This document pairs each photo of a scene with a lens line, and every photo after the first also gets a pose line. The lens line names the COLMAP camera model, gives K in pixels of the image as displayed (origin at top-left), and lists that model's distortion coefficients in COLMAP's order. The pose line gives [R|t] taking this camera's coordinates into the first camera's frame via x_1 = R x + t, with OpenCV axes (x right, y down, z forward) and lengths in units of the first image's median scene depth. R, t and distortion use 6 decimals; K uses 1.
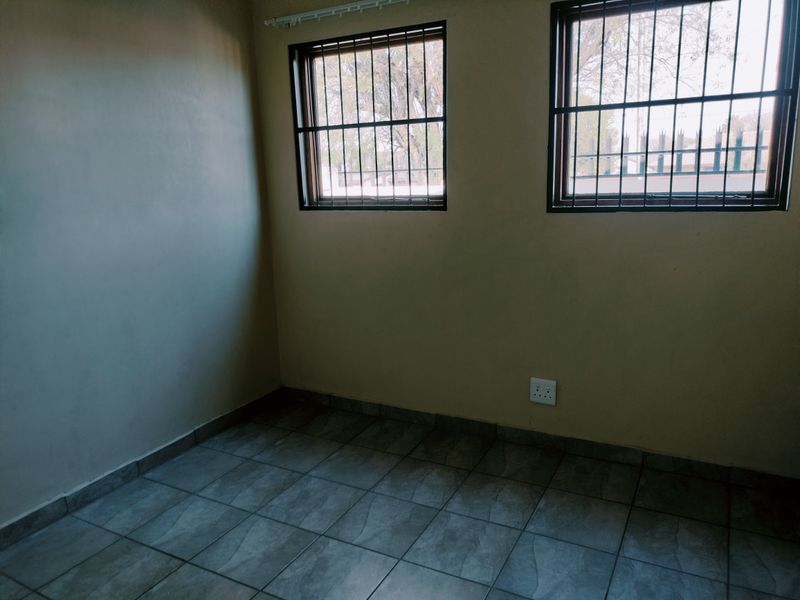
lens RADIAL K [[601.0, 0, 400.0], [0, 601.0, 300.0], [0, 0, 1]] dist [0.062320, -0.086247]
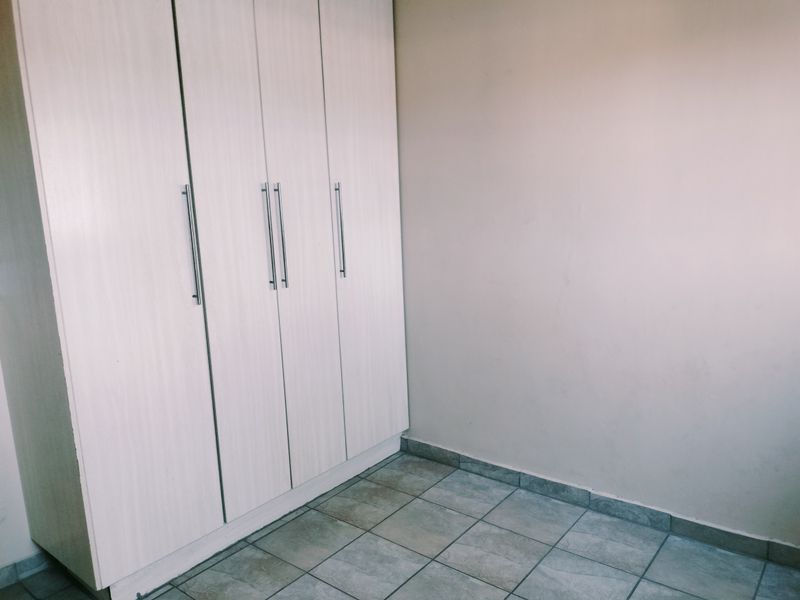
lens RADIAL K [[601.0, 0, 400.0], [0, 601.0, 300.0], [0, 0, 1]] dist [0.062320, -0.086247]
pose [[-0.169818, 0.210025, -0.962835, 0.432438], [-0.165165, 0.957140, 0.237914, -0.184643], [0.971536, 0.199429, -0.127851, 0.712244]]
